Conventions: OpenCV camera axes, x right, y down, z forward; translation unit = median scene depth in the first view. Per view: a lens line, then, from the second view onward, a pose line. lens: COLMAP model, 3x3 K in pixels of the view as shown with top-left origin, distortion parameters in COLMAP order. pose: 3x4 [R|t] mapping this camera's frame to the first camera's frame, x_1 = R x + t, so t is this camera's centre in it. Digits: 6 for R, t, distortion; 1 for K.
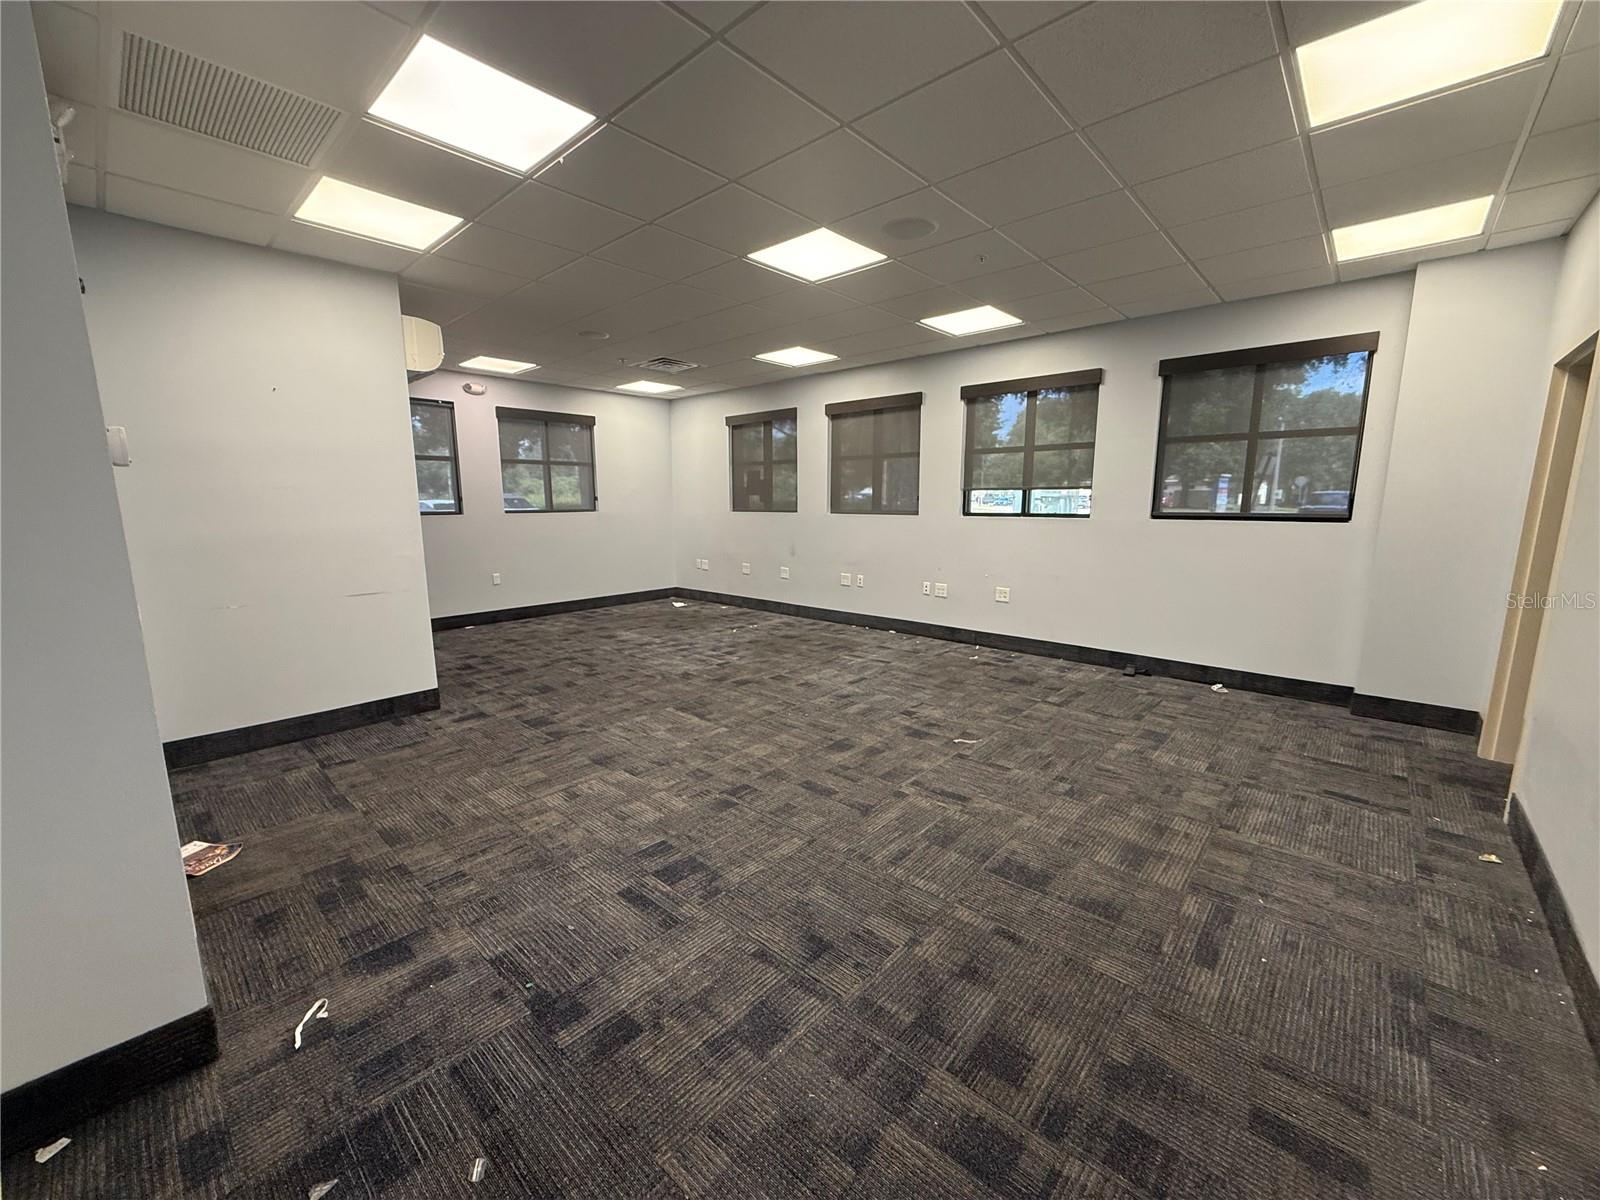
lens RADIAL K [[637.1, 0, 797.7], [0, 637.1, 607.3], [0, 0, 1]] dist [0.000148, 0.000196]
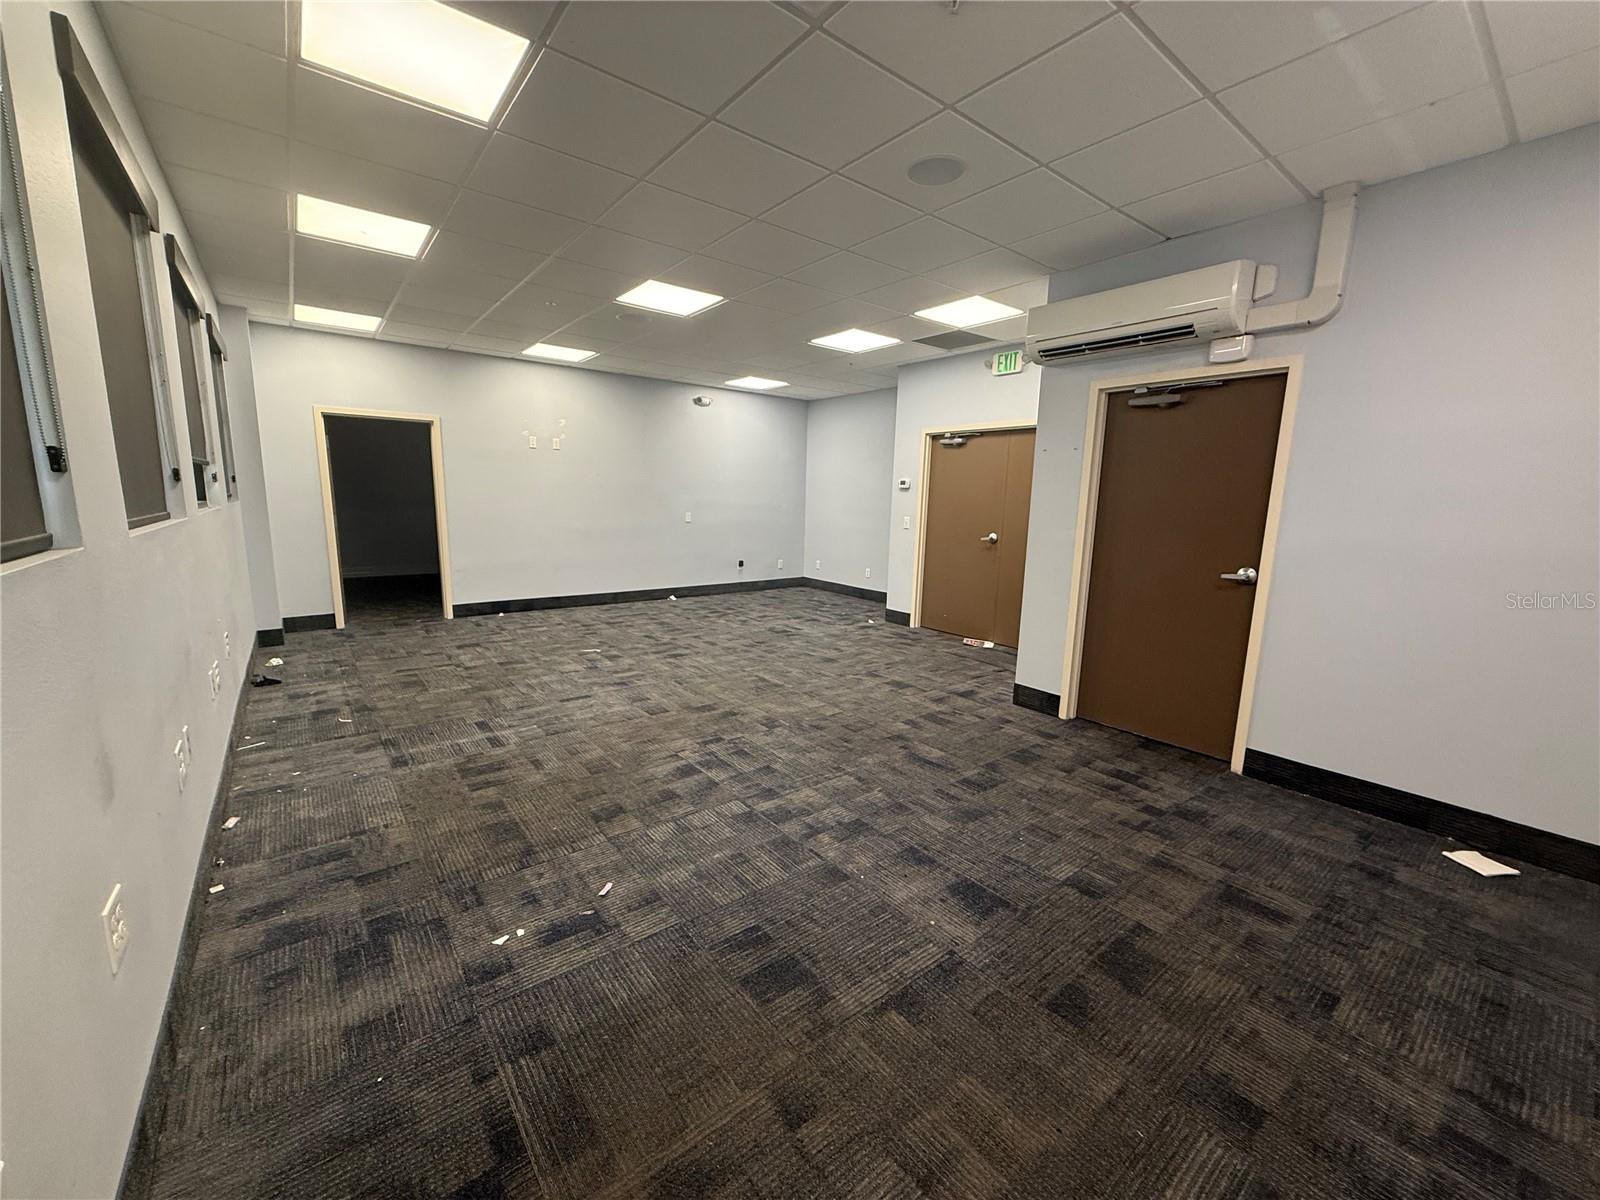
lens RADIAL K [[637.1, 0, 796.3], [0, 637.1, 599.4], [0, 0, 1]] dist [0.000148, 0.000196]
pose [[-0.985767, -0.045054, 0.161967, -0.349756], [0.009801, 0.946381, 0.322903, -0.301327], [-0.167831, 0.319894, -0.932470, 1.796401]]
